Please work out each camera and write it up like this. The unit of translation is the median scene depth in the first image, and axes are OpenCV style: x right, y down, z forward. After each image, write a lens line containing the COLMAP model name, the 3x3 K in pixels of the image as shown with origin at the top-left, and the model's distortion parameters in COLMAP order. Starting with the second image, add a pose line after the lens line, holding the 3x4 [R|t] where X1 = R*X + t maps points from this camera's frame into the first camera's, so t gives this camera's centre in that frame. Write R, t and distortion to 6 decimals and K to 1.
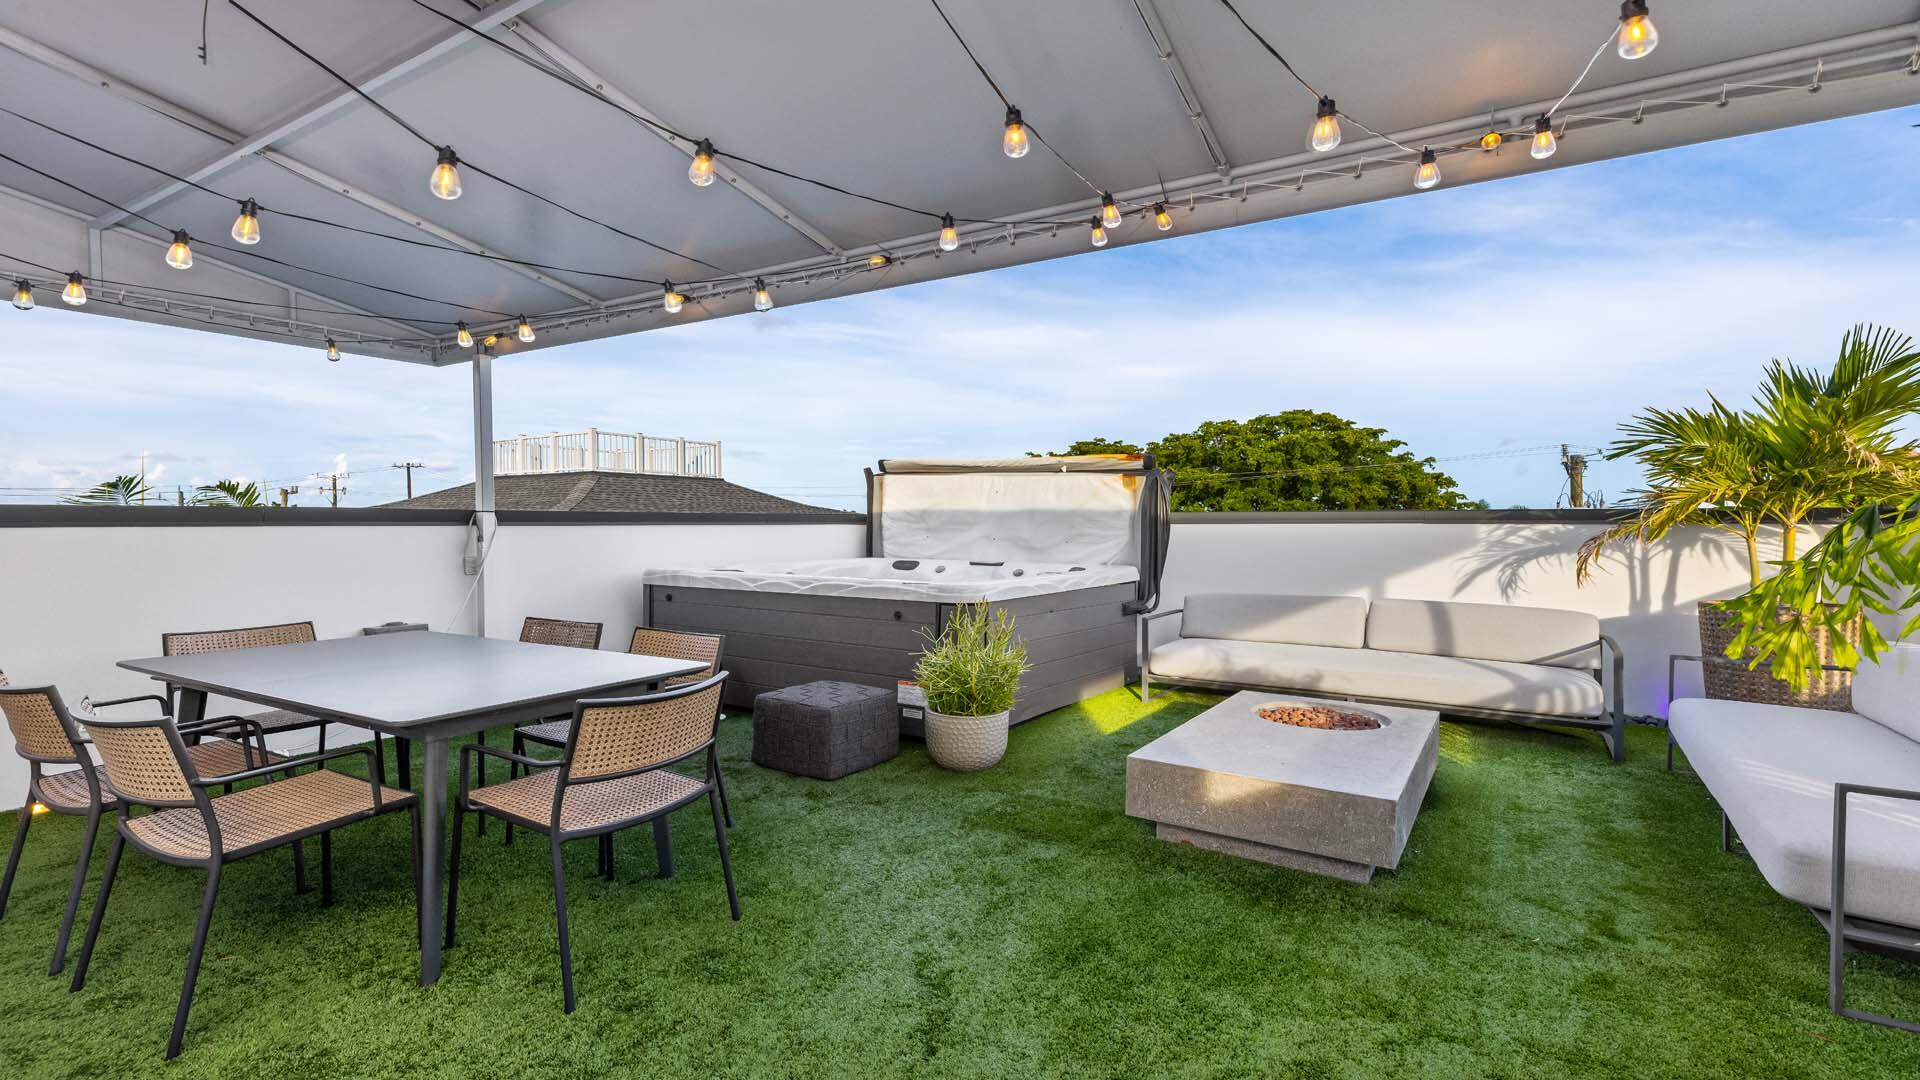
lens RADIAL K [[877.3, 0, 971.7], [0, 877.3, 533.7], [0, 0, 1]] dist [0.003506, 0.001778]
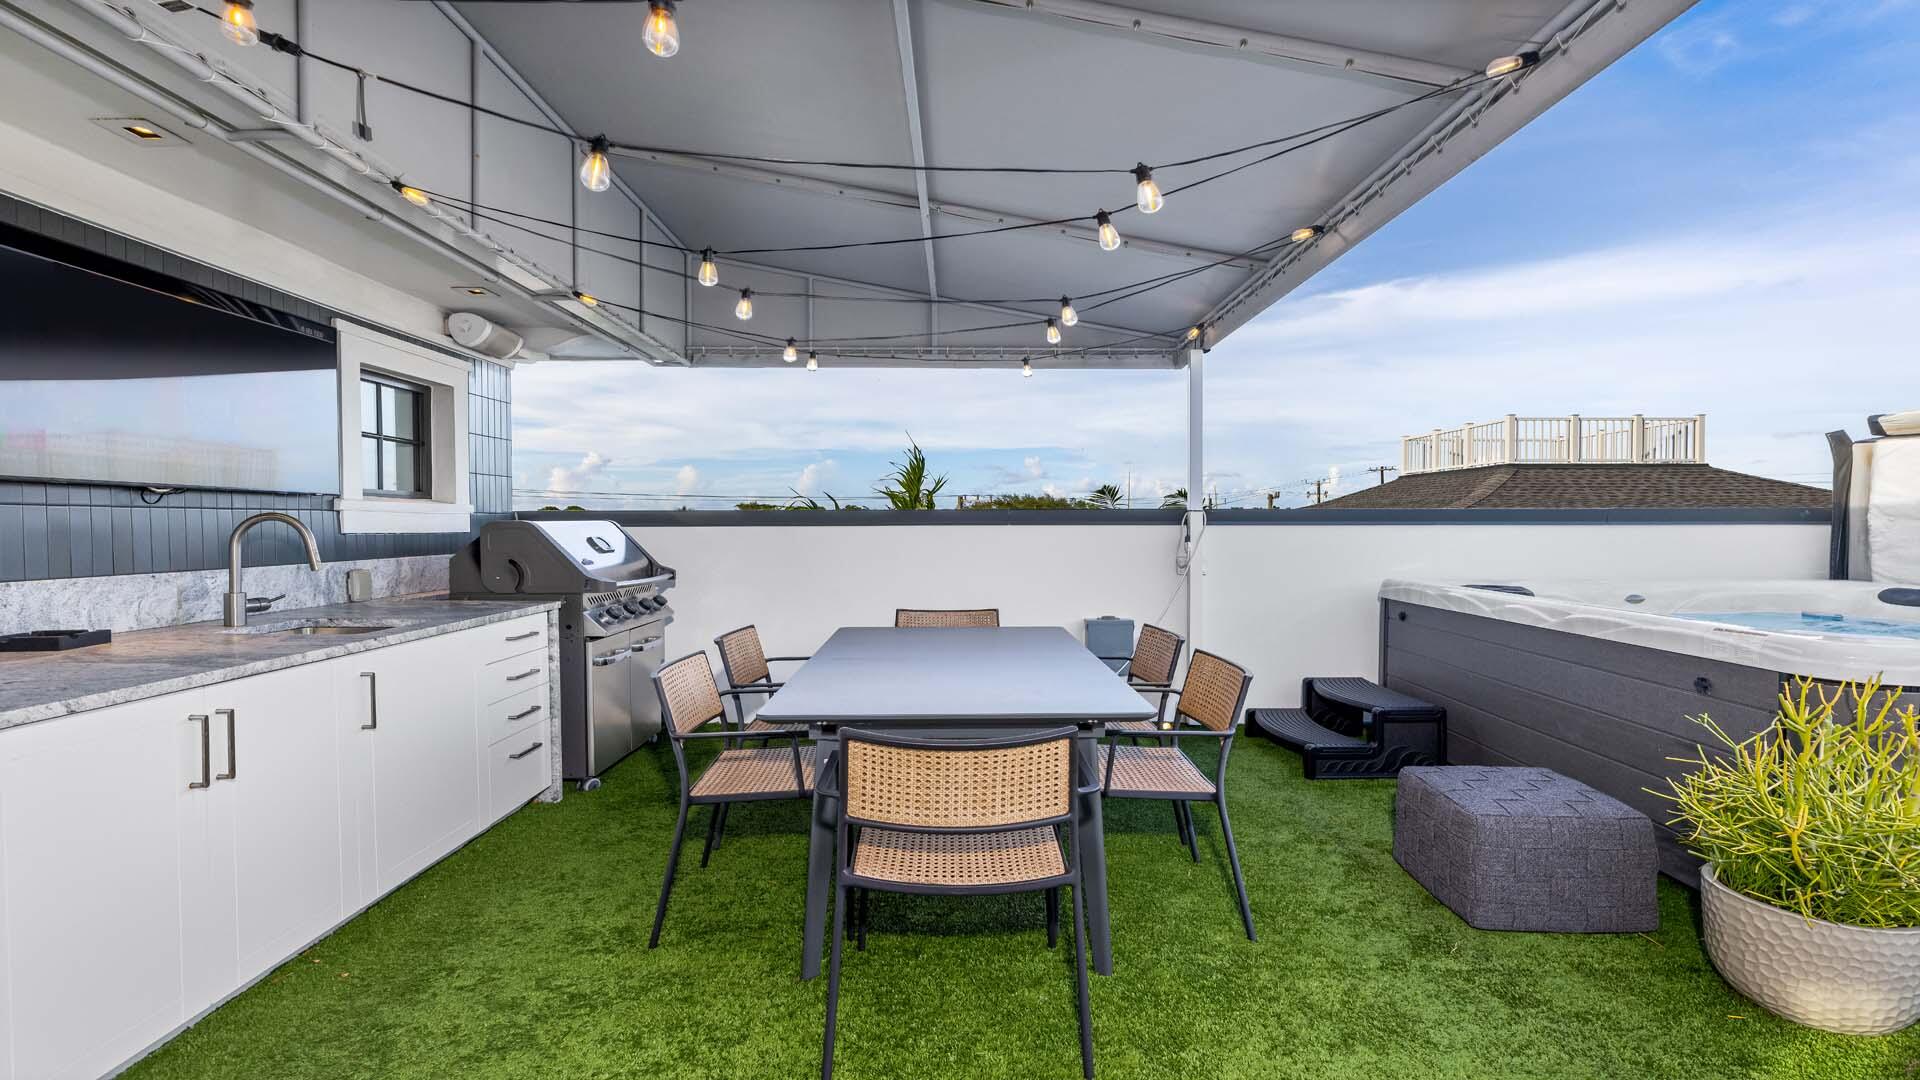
lens RADIAL K [[877.3, 0, 1025.1], [0, 877.3, 534.3], [0, 0, 1]] dist [0.003506, 0.001778]
pose [[0.514910, 0.010341, -0.857182, 0.145342], [-0.009892, 0.999932, 0.006122, -0.002774], [0.857187, 0.005327, 0.514978, 0.271498]]
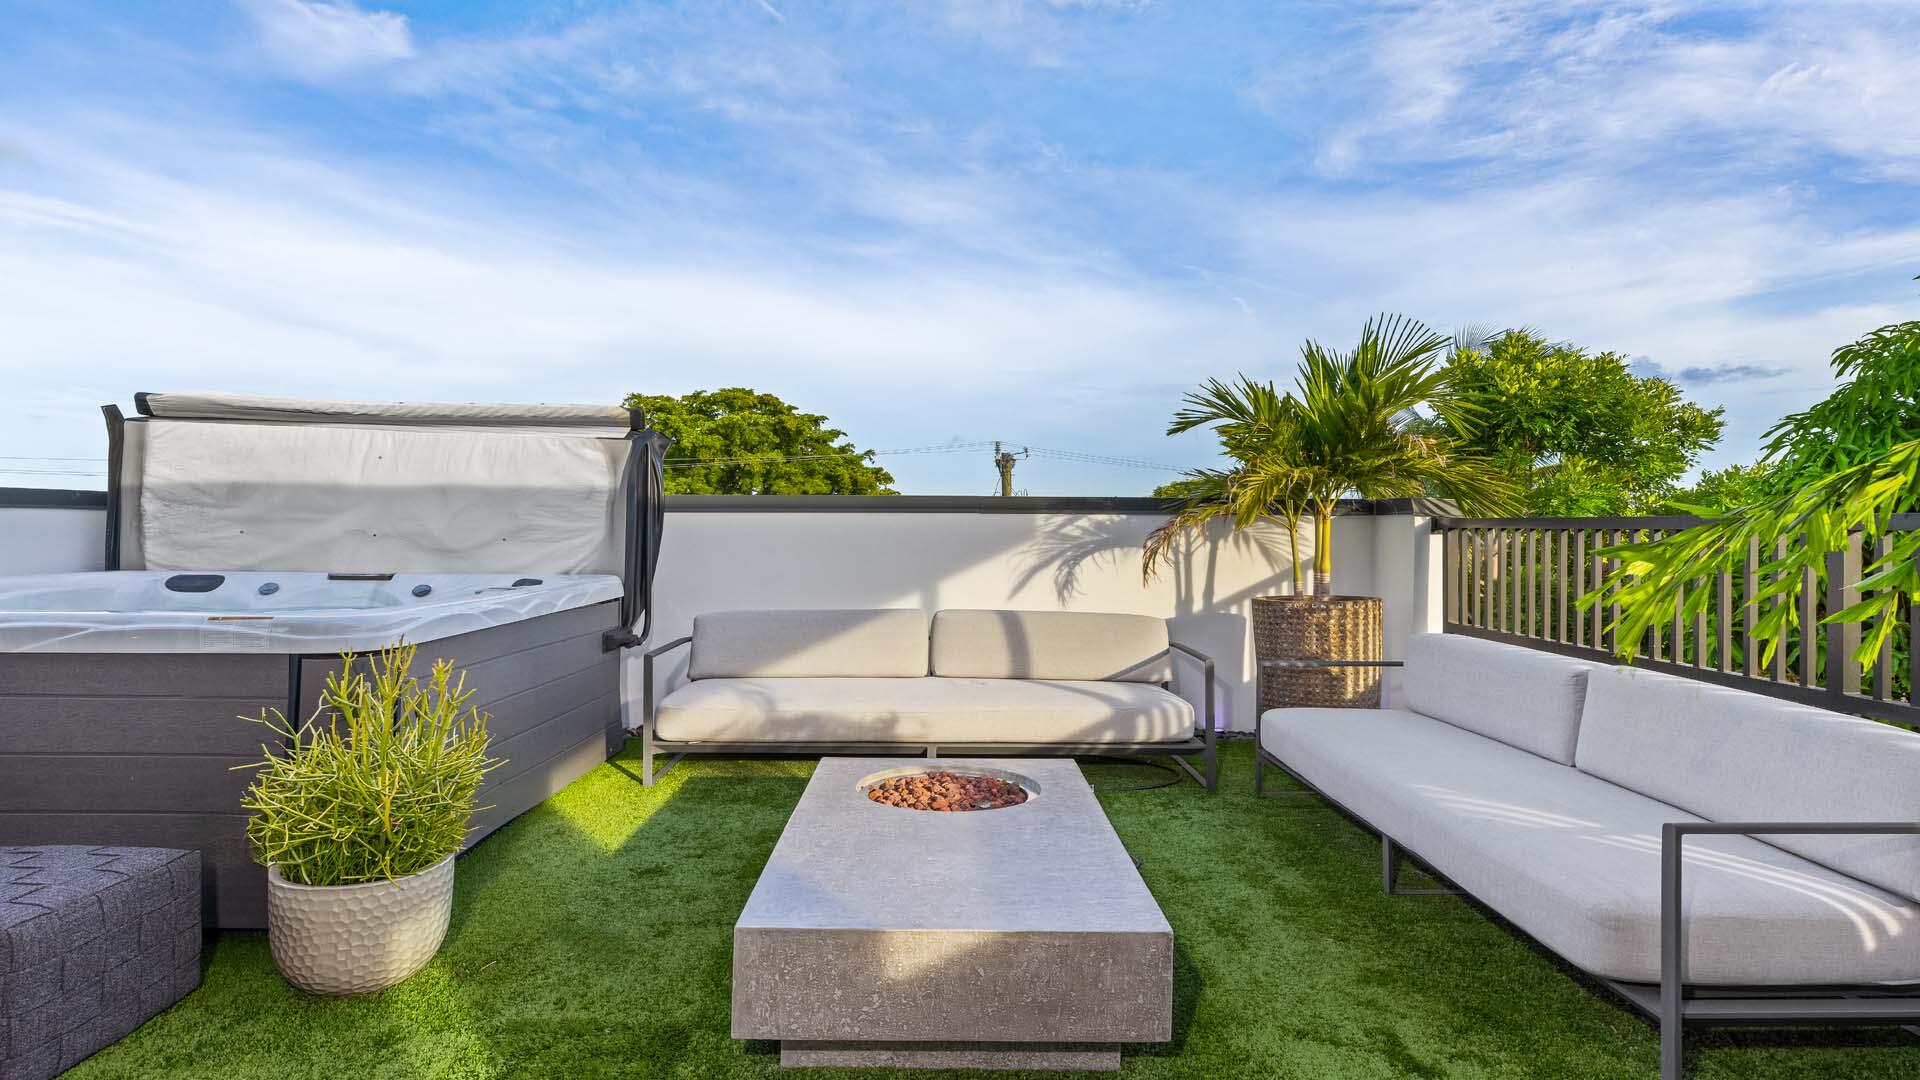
lens RADIAL K [[1056.2, 0, 921.8], [0, 1056.2, 506.0], [0, 0, 1]] dist [0.002026, -0.004933]
pose [[0.853727, 0.010637, 0.520612, -0.038005], [0.004157, 0.999620, -0.027241, 0.009260], [-0.520705, 0.025420, 0.853358, 0.234509]]
